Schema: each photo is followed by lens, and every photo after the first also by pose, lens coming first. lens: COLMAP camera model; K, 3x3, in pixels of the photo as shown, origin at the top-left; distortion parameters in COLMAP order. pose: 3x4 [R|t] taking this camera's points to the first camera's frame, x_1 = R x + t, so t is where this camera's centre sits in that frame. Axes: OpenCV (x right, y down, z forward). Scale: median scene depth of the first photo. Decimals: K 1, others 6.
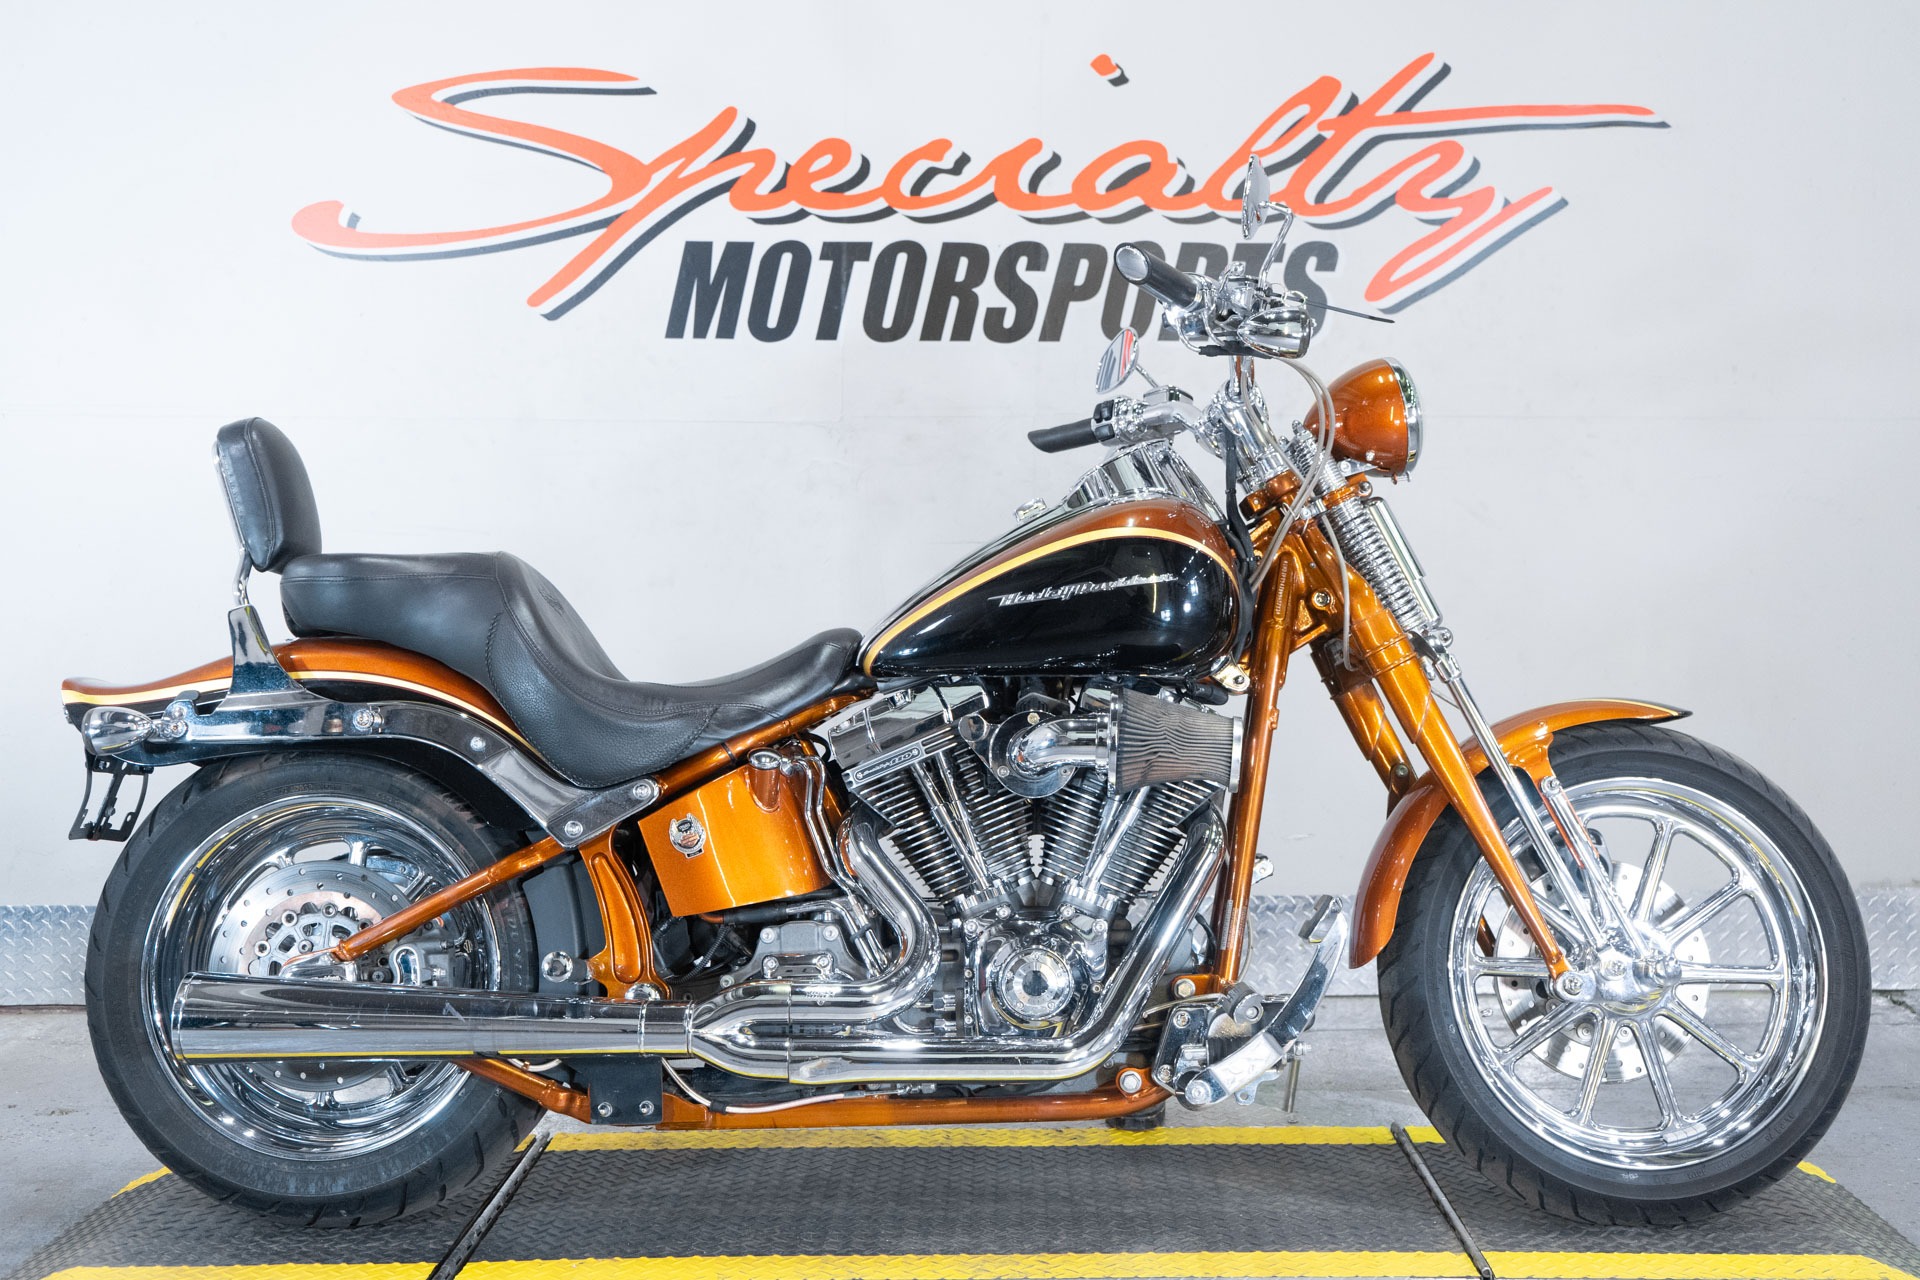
lens RADIAL K [[2135.3, 0, 969.1], [0, 2135.3, 634.5], [0, 0, 1]] dist [0.012754, 0.000000]
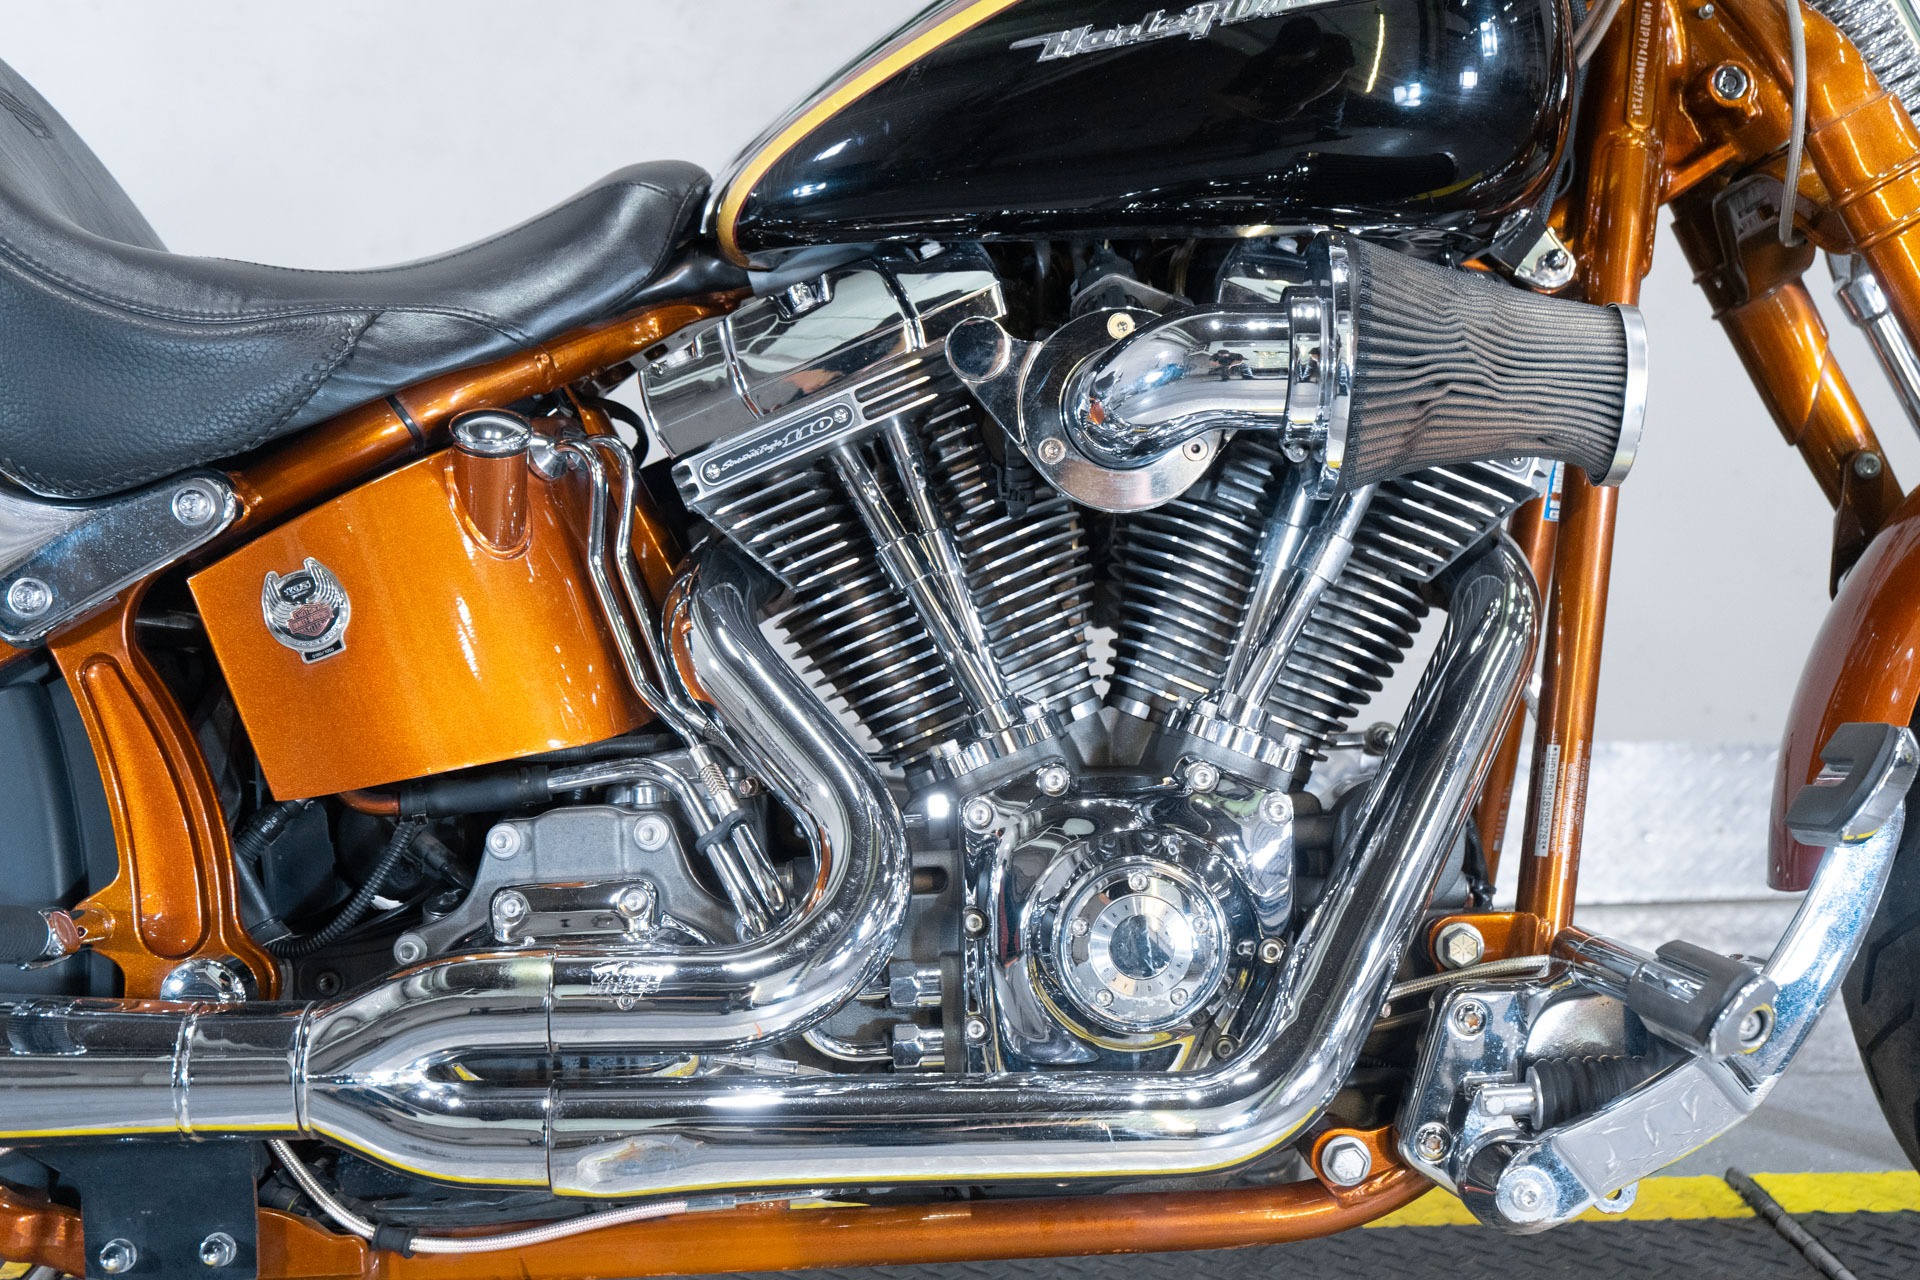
lens RADIAL K [[2330.3, 0, 956.6], [0, 2330.3, 645.9], [0, 0, 1]] dist [0.017300, 0.000000]
pose [[0.998595, -0.011408, 0.051744, -0.026916], [0.007941, 0.997741, 0.066710, 0.070867], [-0.052388, -0.066205, 0.996430, 0.528550]]
